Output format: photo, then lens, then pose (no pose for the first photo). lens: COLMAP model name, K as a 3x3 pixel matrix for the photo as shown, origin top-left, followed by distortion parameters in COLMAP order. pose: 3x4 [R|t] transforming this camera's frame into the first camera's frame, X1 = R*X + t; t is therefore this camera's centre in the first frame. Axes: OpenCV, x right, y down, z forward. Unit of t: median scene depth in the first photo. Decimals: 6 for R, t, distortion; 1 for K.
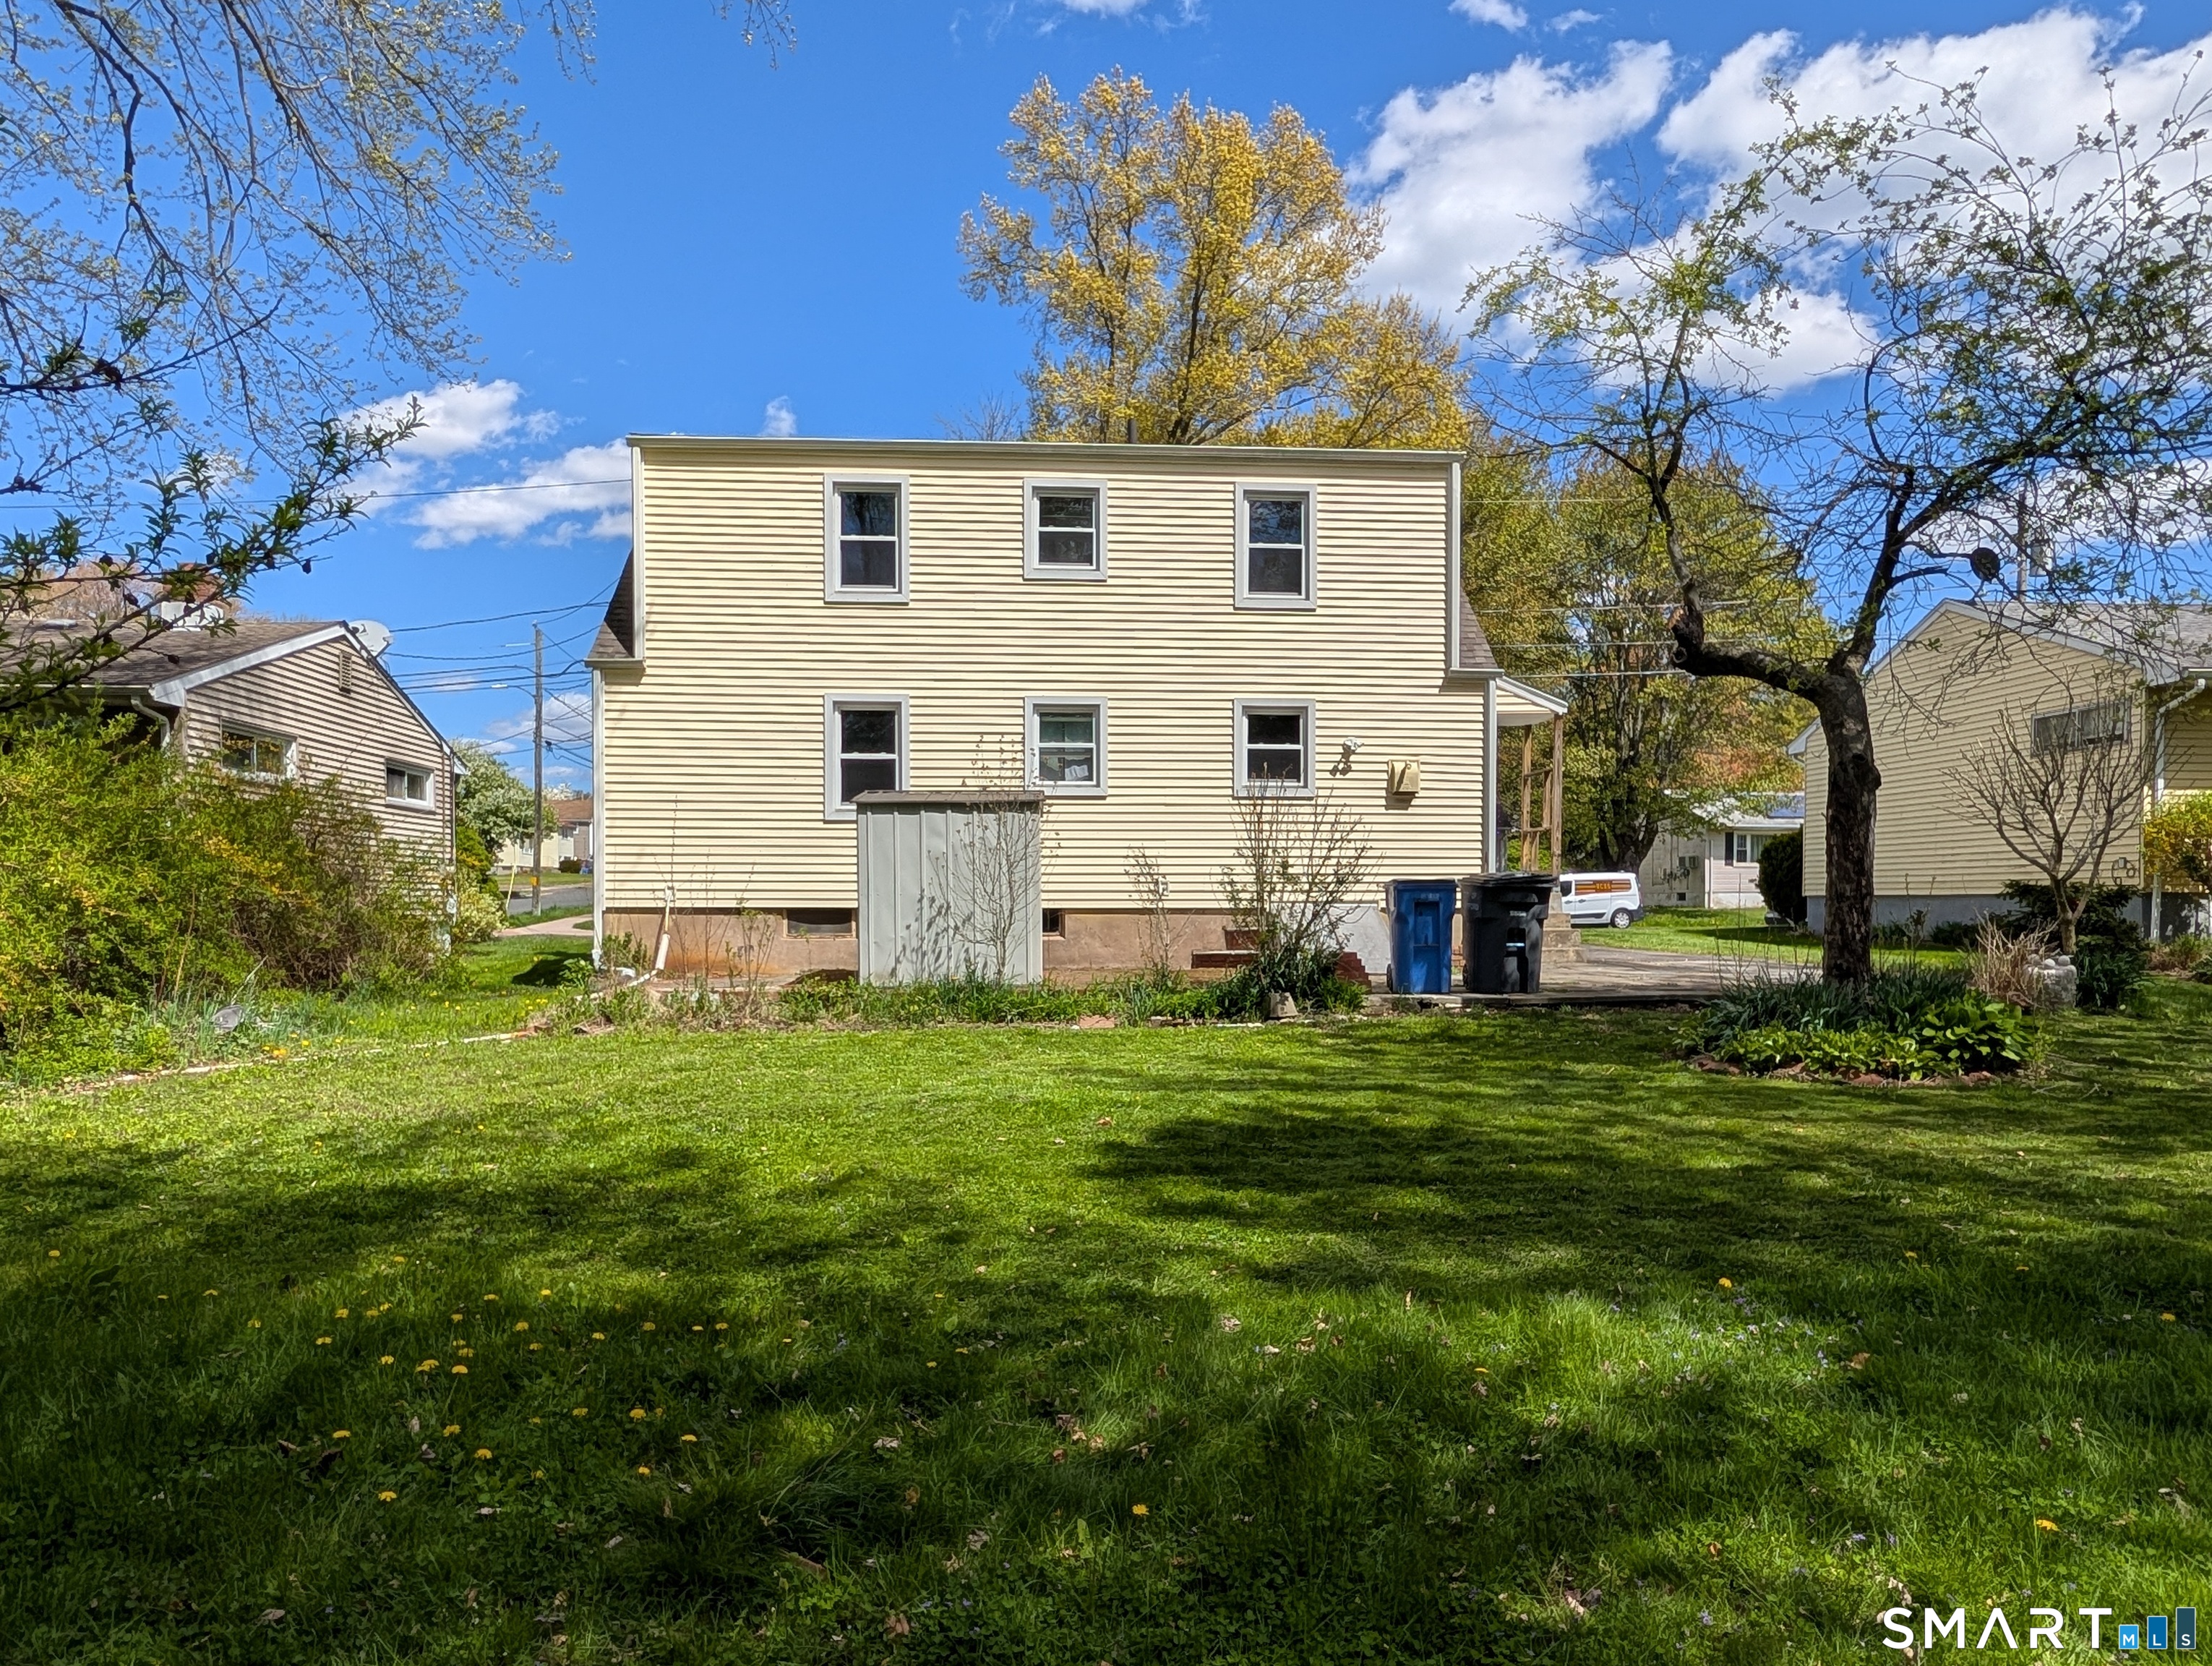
lens RADIAL K [[1628.7, 0, 1106.0], [0, 1628.7, 833.0], [0, 0, 1]] dist [-0.000884, -0.001428]
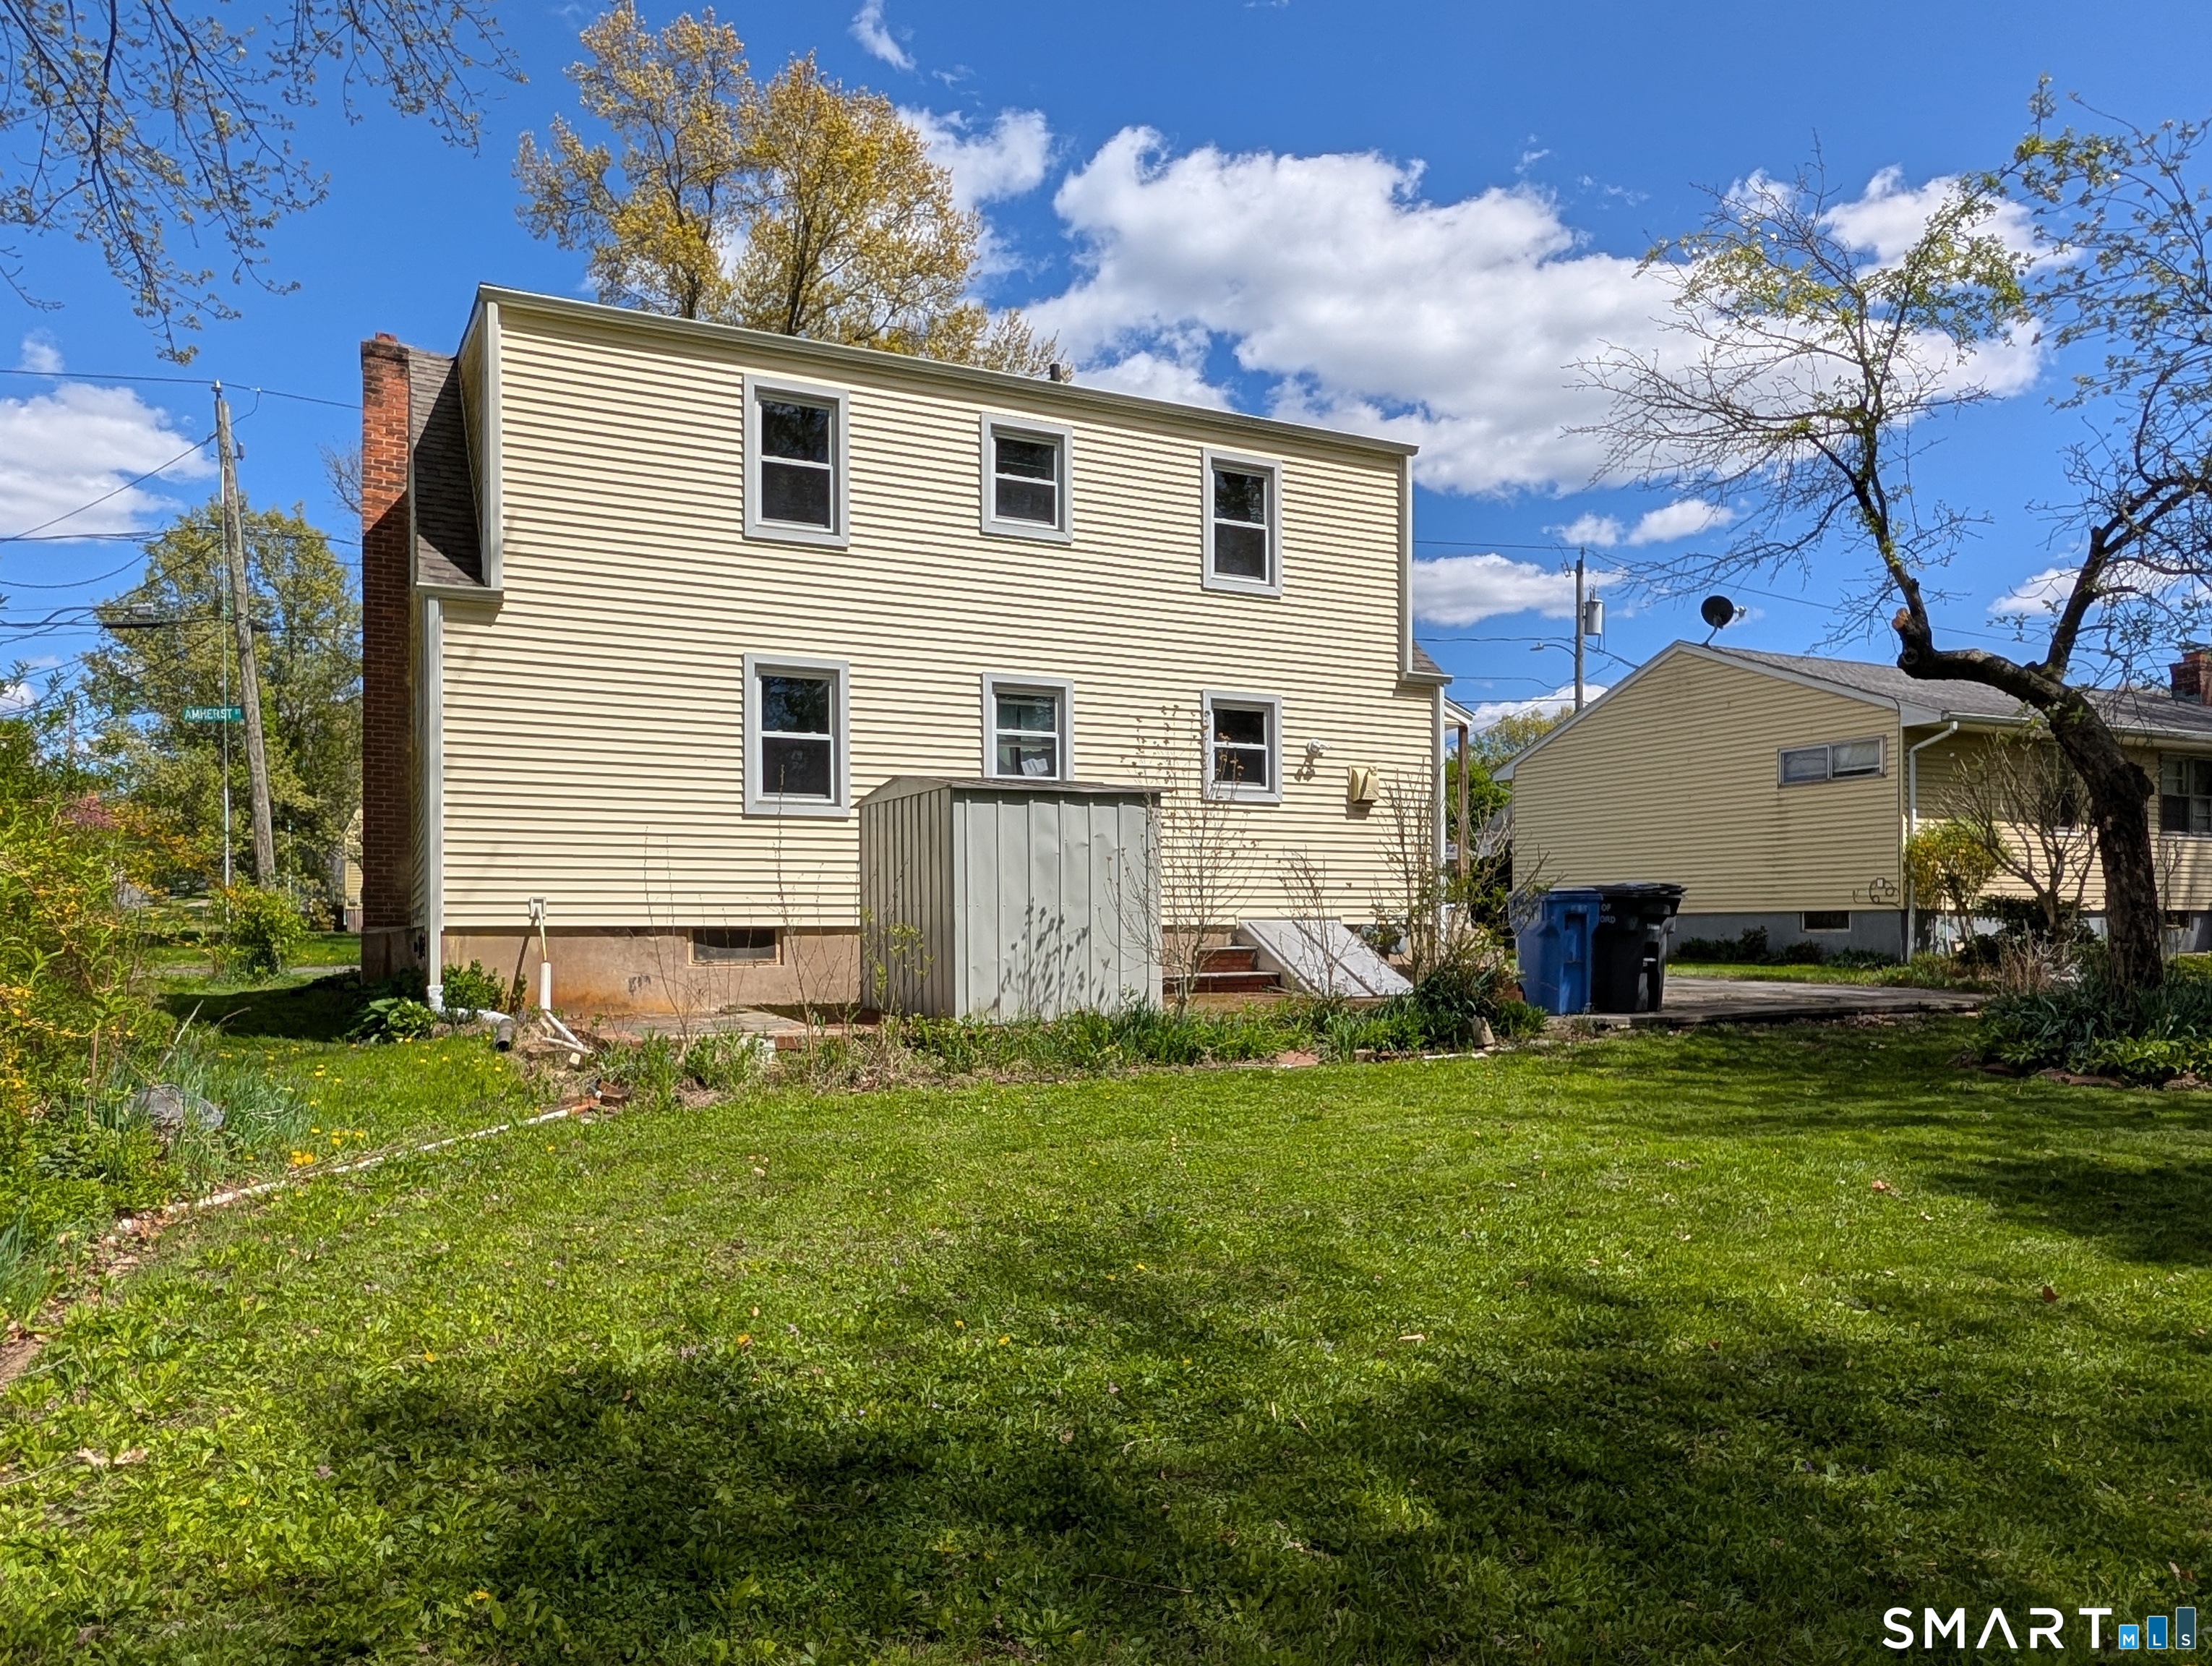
lens RADIAL K [[1628.7, 0, 1106.0], [0, 1628.7, 833.0], [0, 0, 1]] dist [-0.000884, -0.001428]
pose [[0.910510, 0.021135, 0.412946, -0.334112], [-0.013021, 0.999663, -0.022453, 0.016205], [-0.413282, 0.015067, 0.910479, 0.214291]]
